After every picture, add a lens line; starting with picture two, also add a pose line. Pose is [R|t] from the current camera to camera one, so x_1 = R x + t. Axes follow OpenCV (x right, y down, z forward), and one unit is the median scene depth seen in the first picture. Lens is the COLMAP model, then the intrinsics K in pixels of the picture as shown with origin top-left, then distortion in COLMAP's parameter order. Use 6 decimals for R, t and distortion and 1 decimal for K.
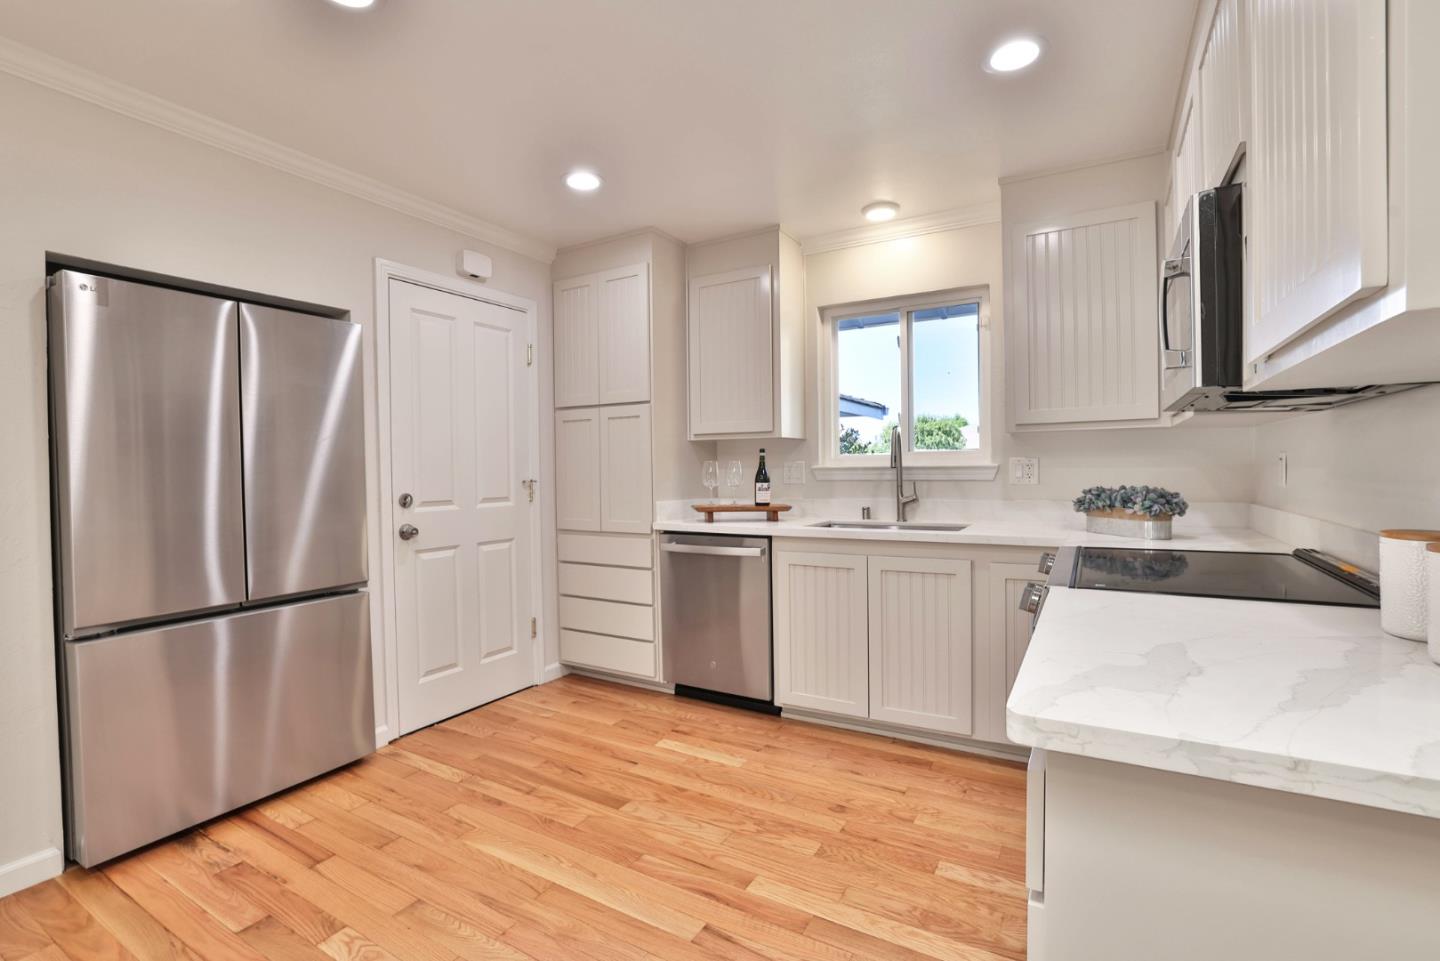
lens RADIAL K [[653.6, 0, 714.0], [0, 653.6, 482.3], [0, 0, 1]] dist [-0.050008, 0.018558]
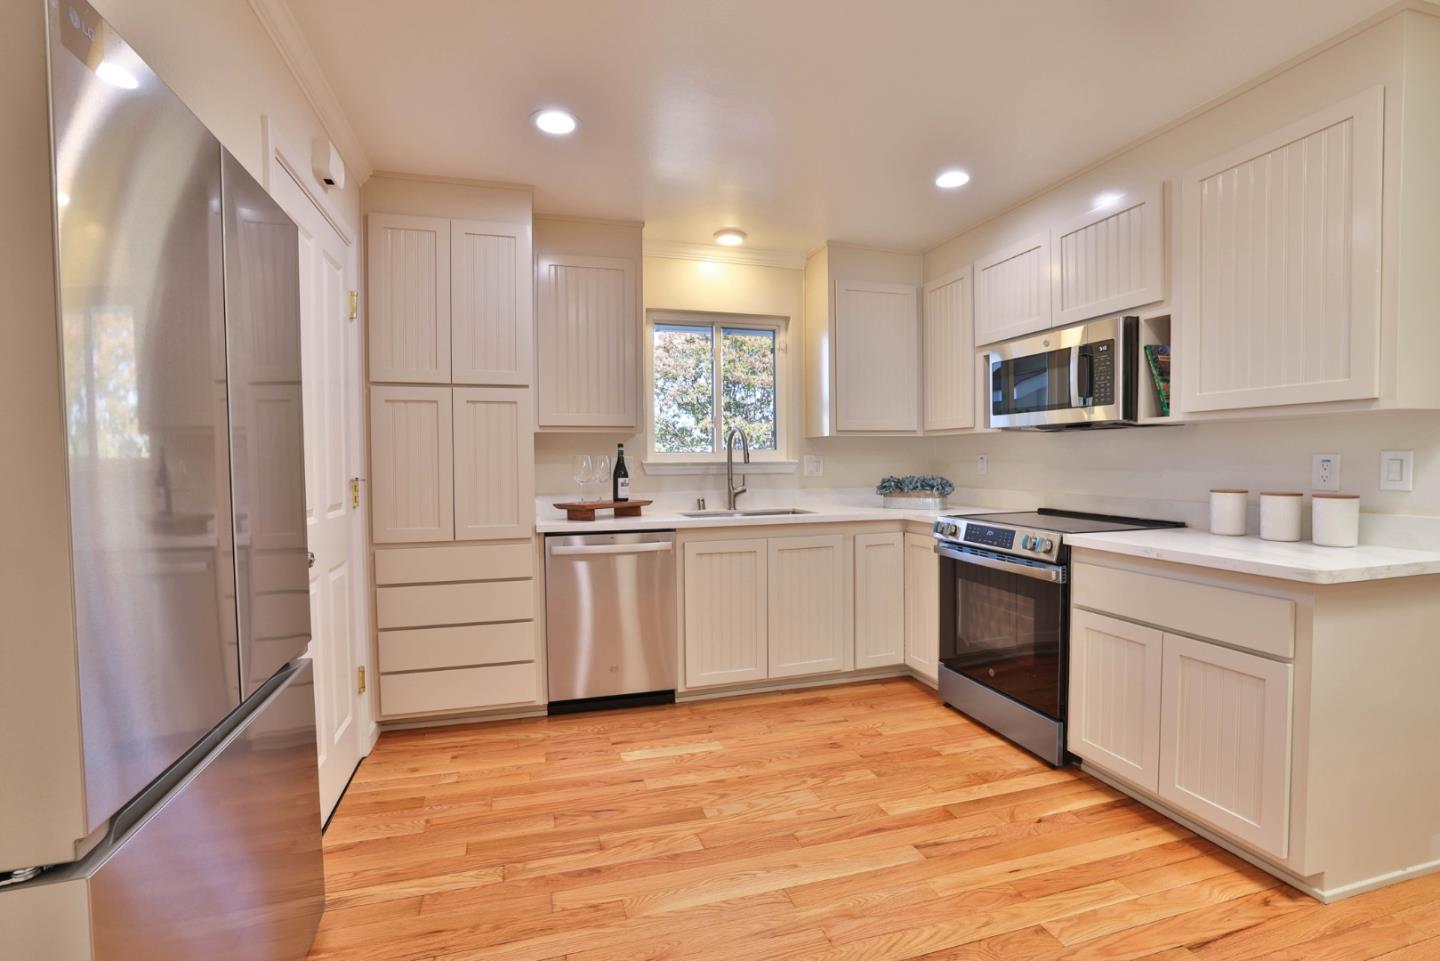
lens RADIAL K [[653.6, 0, 714.0], [0, 653.6, 482.3], [0, 0, 1]] dist [-0.050008, 0.018558]
pose [[0.681826, -0.017148, 0.731313, -0.626718], [0.014203, 0.999847, 0.010203, -0.000812], [-0.731376, 0.003430, 0.681965, 0.253120]]
